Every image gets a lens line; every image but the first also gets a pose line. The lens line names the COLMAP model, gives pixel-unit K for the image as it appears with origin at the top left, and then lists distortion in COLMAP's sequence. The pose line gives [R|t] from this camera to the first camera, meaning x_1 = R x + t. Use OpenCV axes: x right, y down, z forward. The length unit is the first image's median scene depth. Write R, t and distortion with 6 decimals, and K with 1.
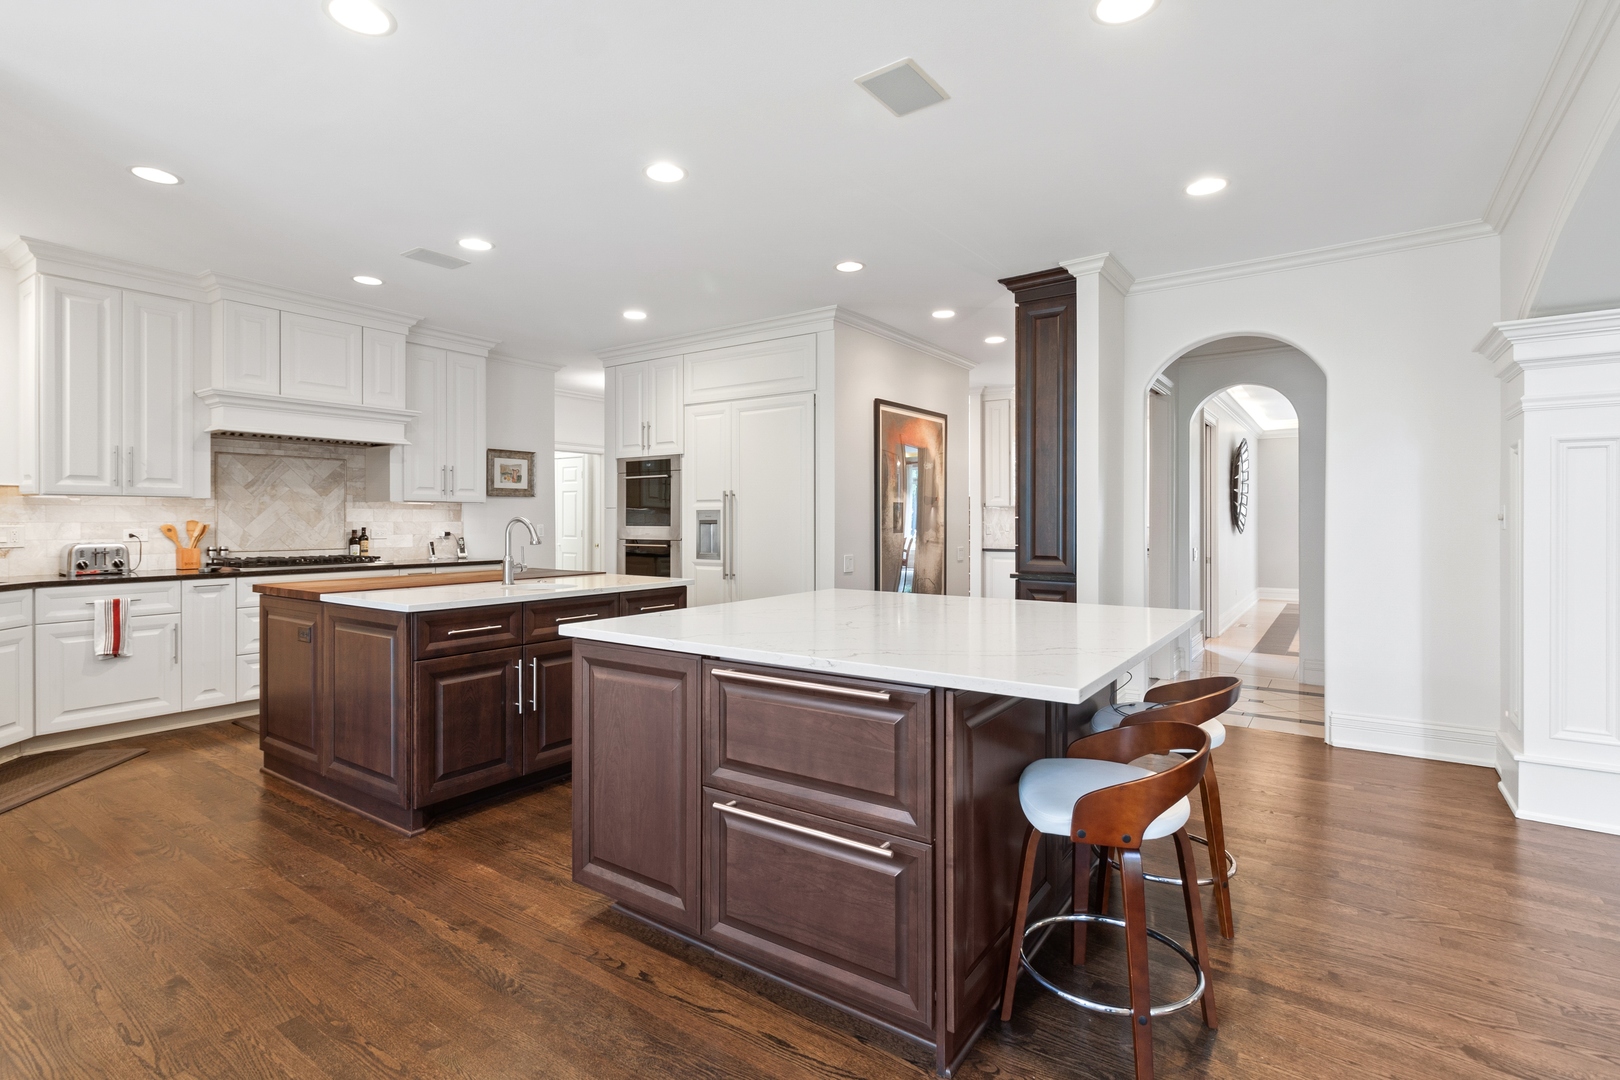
lens RADIAL K [[758.0, 0, 809.0], [0, 758.0, 528.5], [0, 0, 1]] dist [-0.001183, 0.000059]
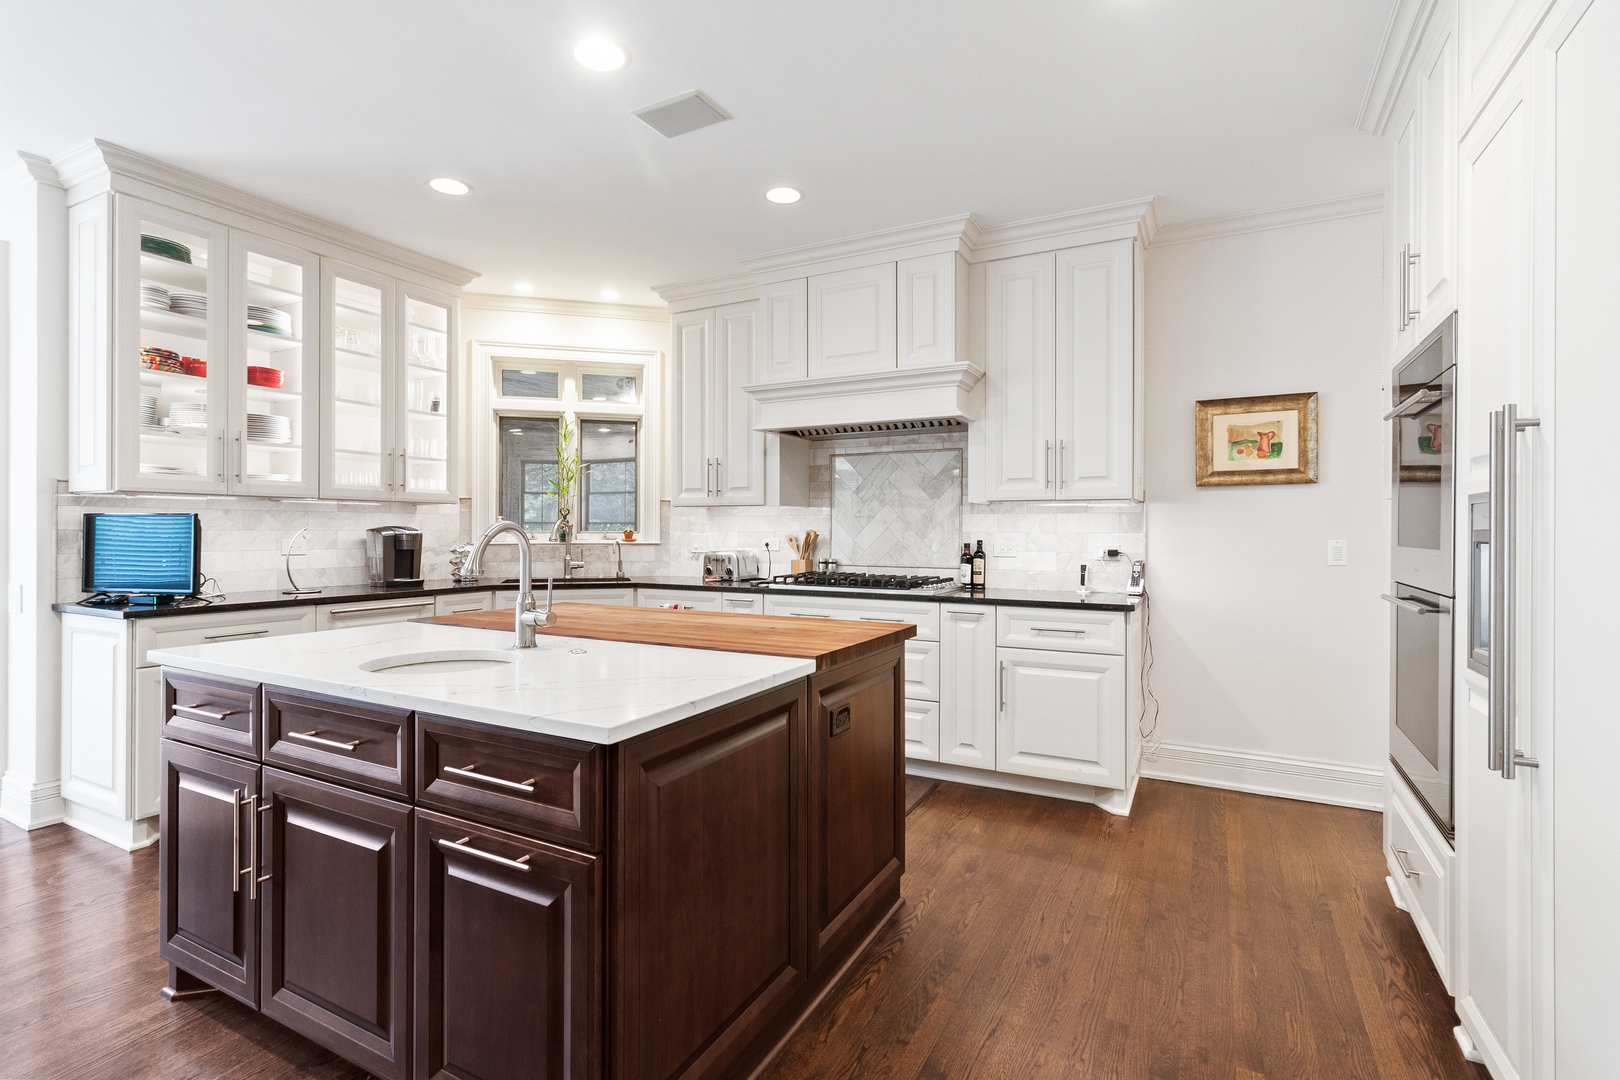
lens RADIAL K [[758.0, 0, 808.9], [0, 758.0, 525.5], [0, 0, 1]] dist [-0.001183, 0.000059]
pose [[0.111932, -0.004216, -0.993707, 0.105068], [-0.012395, 0.999907, -0.005638, -0.009433], [0.993639, 0.012948, 0.111869, 0.764384]]
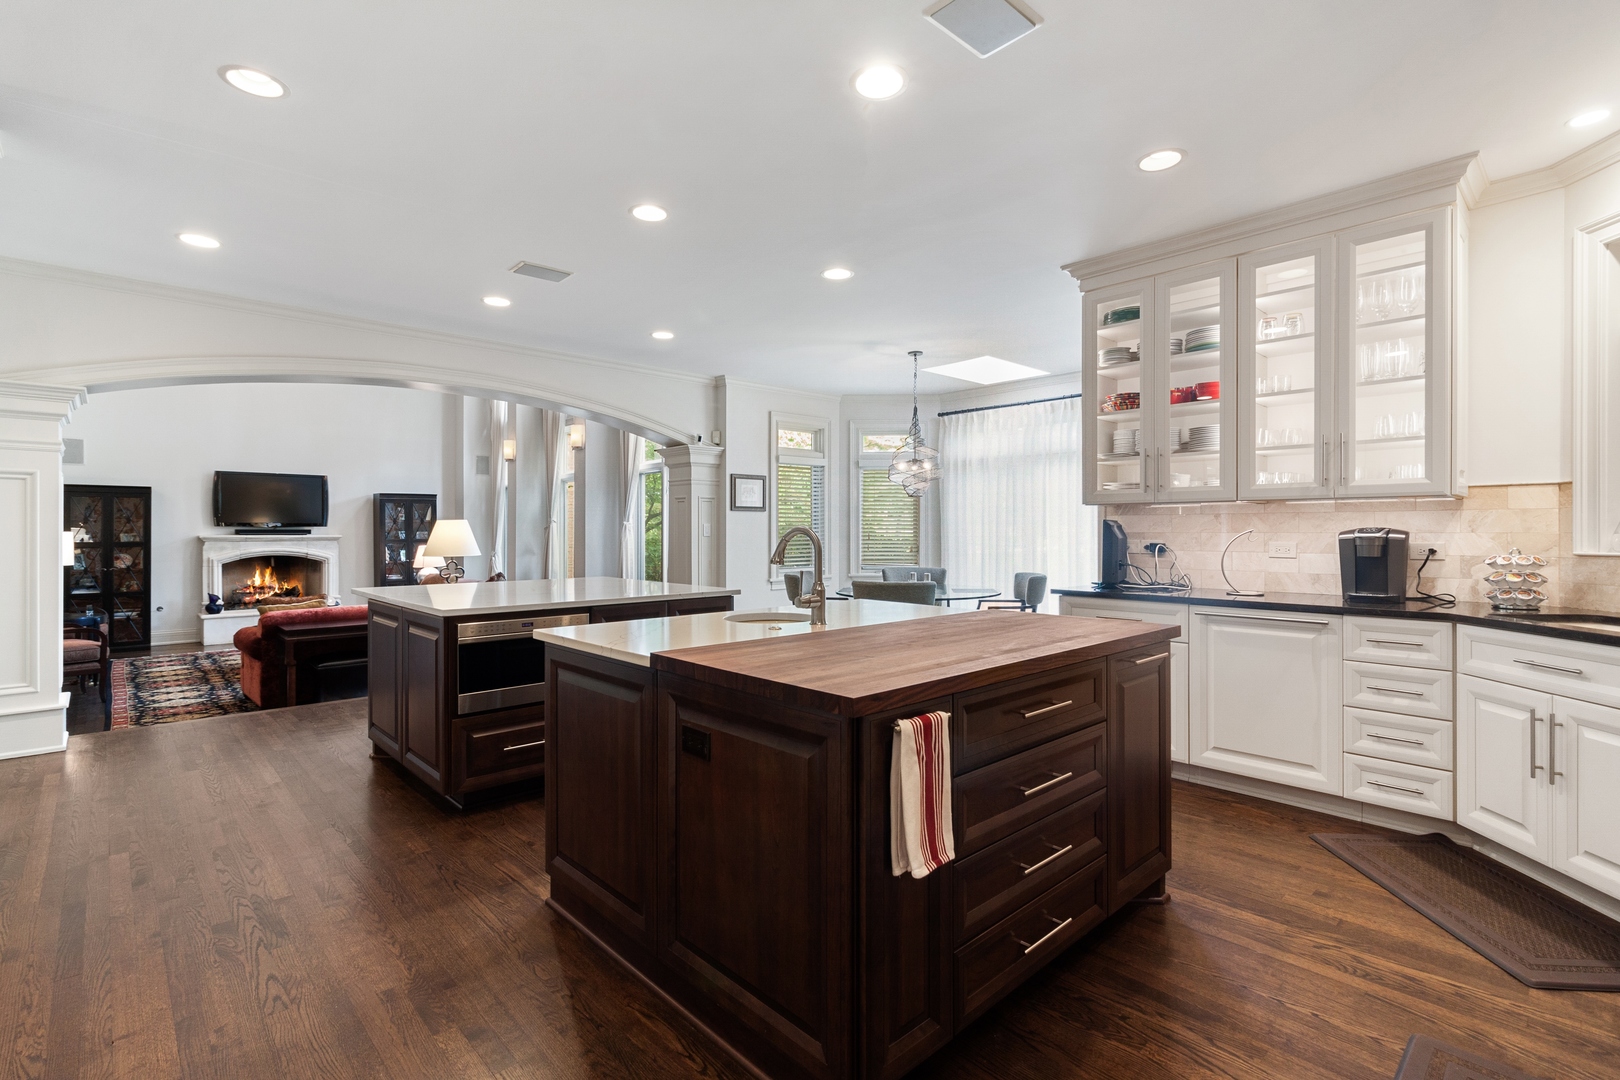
lens RADIAL K [[758.0, 0, 812.5], [0, 758.0, 534.6], [0, 0, 1]] dist [-0.001183, 0.000059]
pose [[-0.976766, 0.002932, 0.214287, -0.125497], [0.006178, 0.999876, 0.014479, -0.011598], [-0.214218, 0.015466, -0.976663, 0.940418]]
